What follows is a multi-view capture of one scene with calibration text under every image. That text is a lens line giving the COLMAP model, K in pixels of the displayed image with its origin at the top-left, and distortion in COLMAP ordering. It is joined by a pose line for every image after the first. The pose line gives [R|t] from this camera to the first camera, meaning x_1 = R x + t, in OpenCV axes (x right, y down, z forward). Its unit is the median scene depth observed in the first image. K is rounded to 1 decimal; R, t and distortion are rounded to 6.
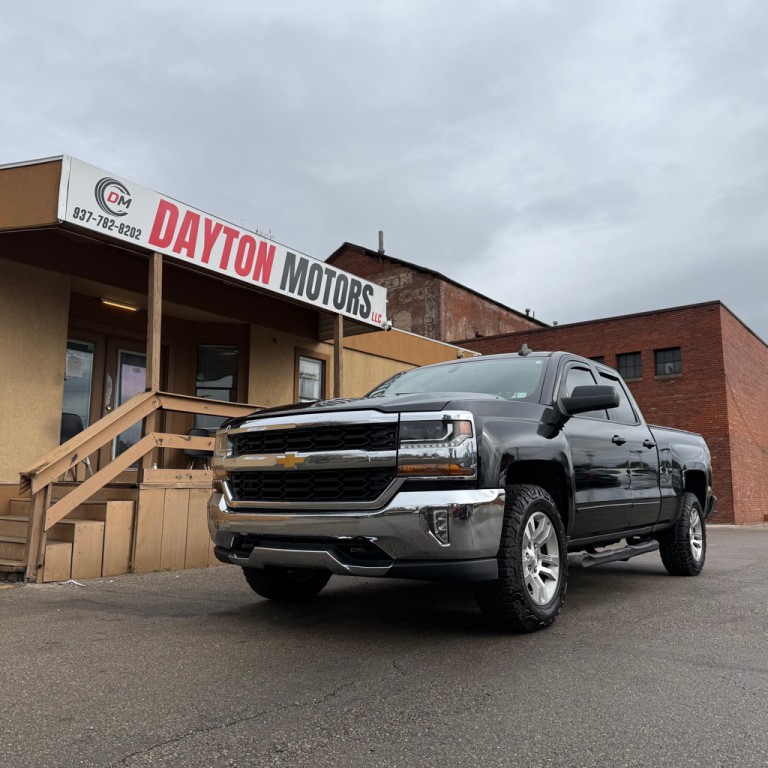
lens RADIAL K [[724.4, 0, 387.3], [0, 724.4, 387.6], [0, 0, 1]] dist [-0.047059, 0.000000]
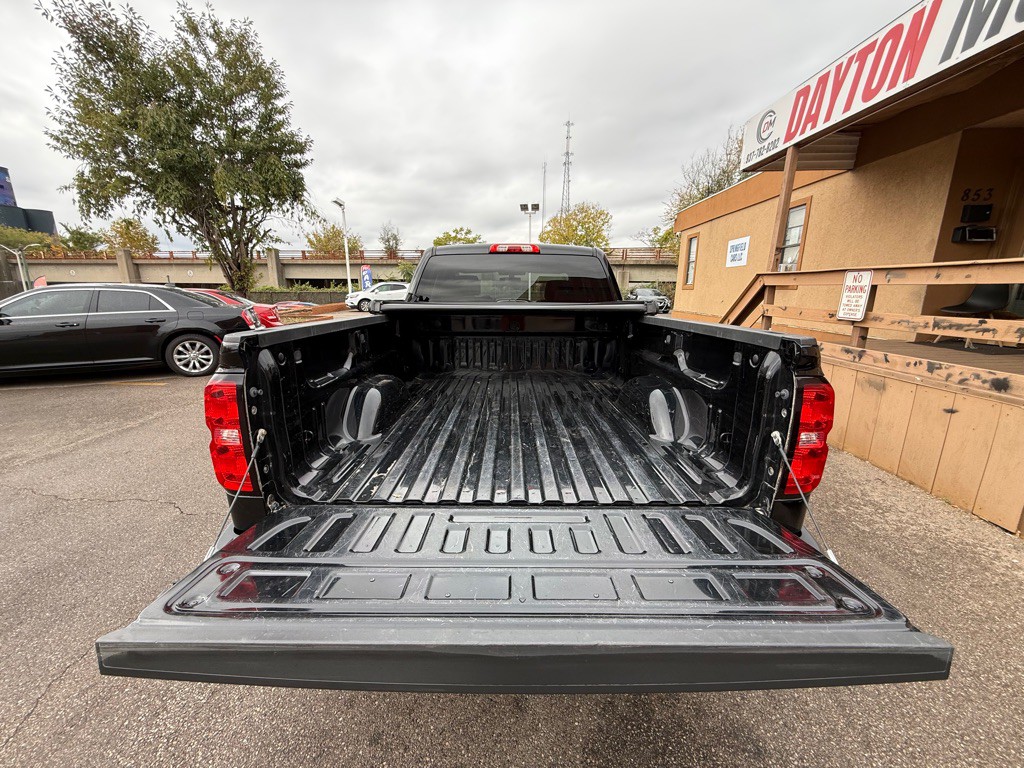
lens RADIAL K [[402.8, 0, 509.9], [0, 402.8, 385.7], [0, 0, 1]] dist [-0.005982, 0.001117]
pose [[-0.803622, 0.128599, -0.581081, 0.420902], [0.083286, 0.991068, 0.104149, 0.080660], [0.589284, 0.035301, -0.807154, 1.135320]]
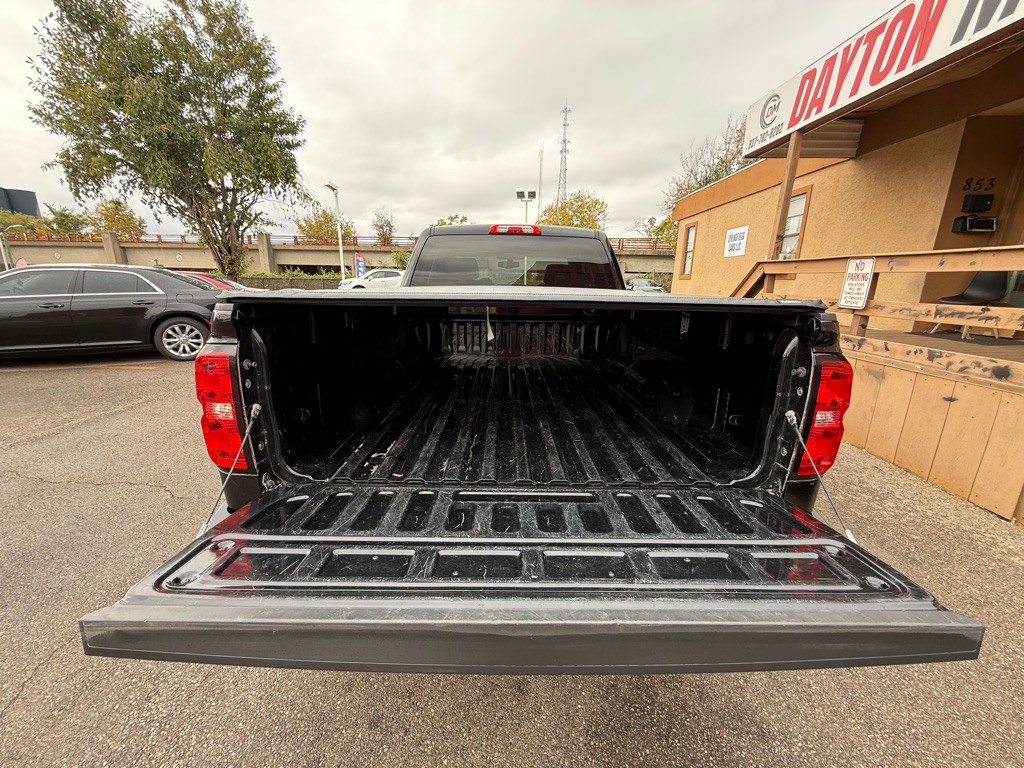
lens RADIAL K [[402.8, 0, 509.8], [0, 402.8, 385.6], [0, 0, 1]] dist [-0.005982, 0.001117]
pose [[-0.796398, 0.135188, -0.589469, 0.421826], [0.072307, 0.988989, 0.129123, 0.086355], [0.600434, 0.060211, -0.797404, 1.127814]]
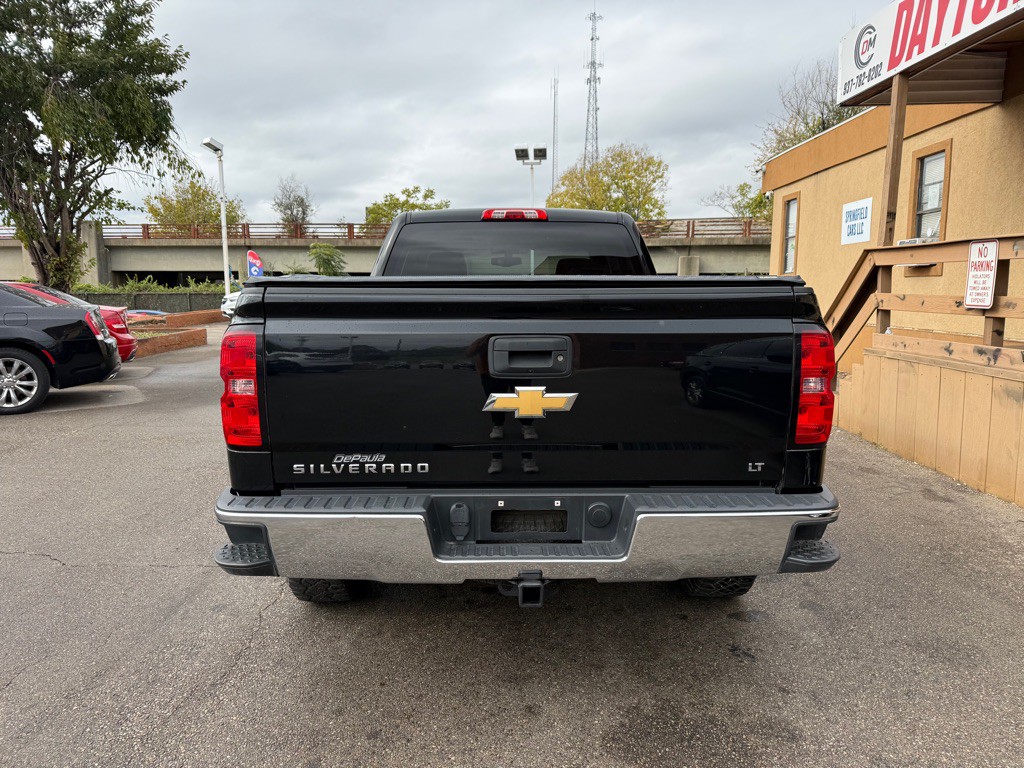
lens RADIAL K [[707.1, 0, 511.9], [0, 707.1, 386.1], [0, 0, 1]] dist [0.053465, -0.074329]
pose [[-0.792090, 0.075974, -0.605658, 0.499422], [0.090930, 0.995839, 0.005999, 0.111924], [0.603594, -0.050321, -0.795702, 1.224431]]
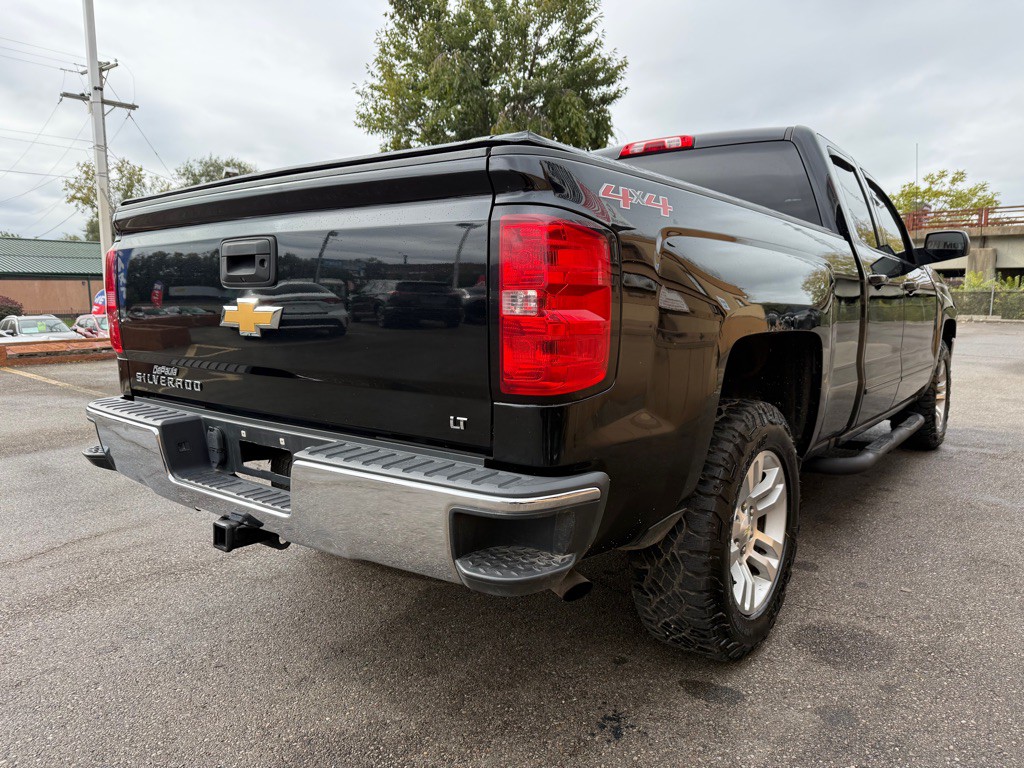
lens RADIAL K [[707.1, 0, 521.6], [0, 707.1, 384.7], [0, 0, 1]] dist [0.053465, -0.074329]
pose [[-0.999828, -0.004014, 0.018114, 0.249716], [-0.004603, 0.999459, -0.032578, 0.147981], [-0.017974, -0.032656, -0.999305, 1.244285]]
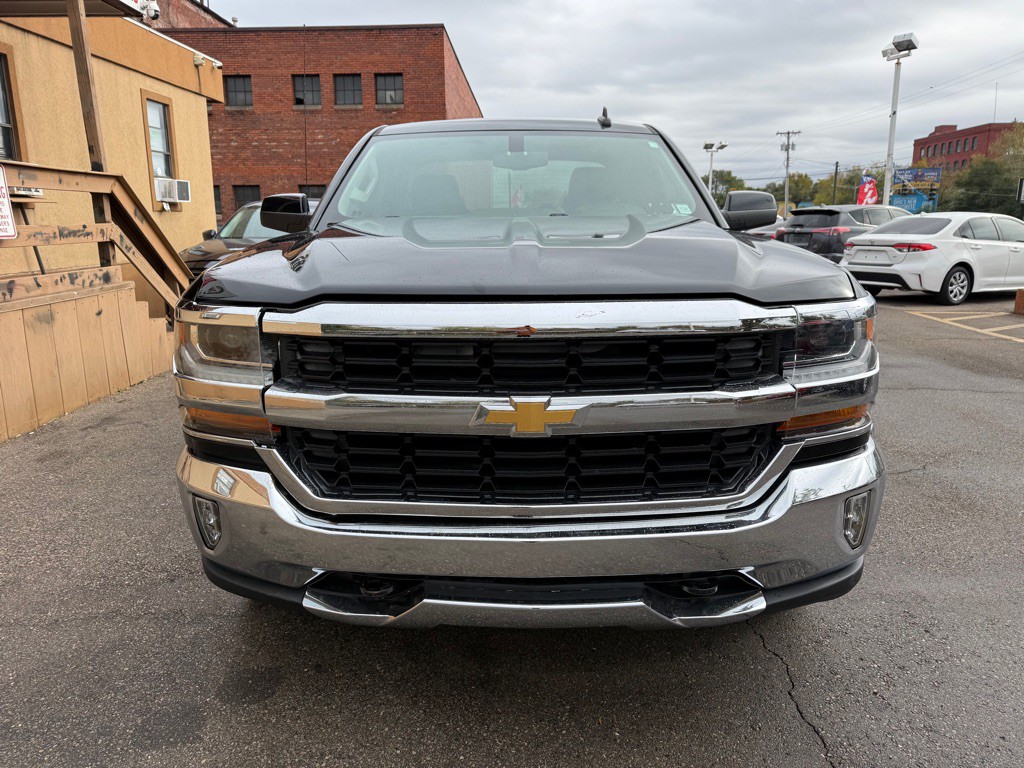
lens RADIAL K [[707.1, 0, 511.1], [0, 707.1, 377.3], [0, 0, 1]] dist [0.053465, -0.074329]
pose [[0.801726, -0.135457, 0.582140, -0.182849], [-0.085173, 0.938148, 0.335596, -0.027875], [-0.591592, -0.318638, 0.740600, 0.339770]]
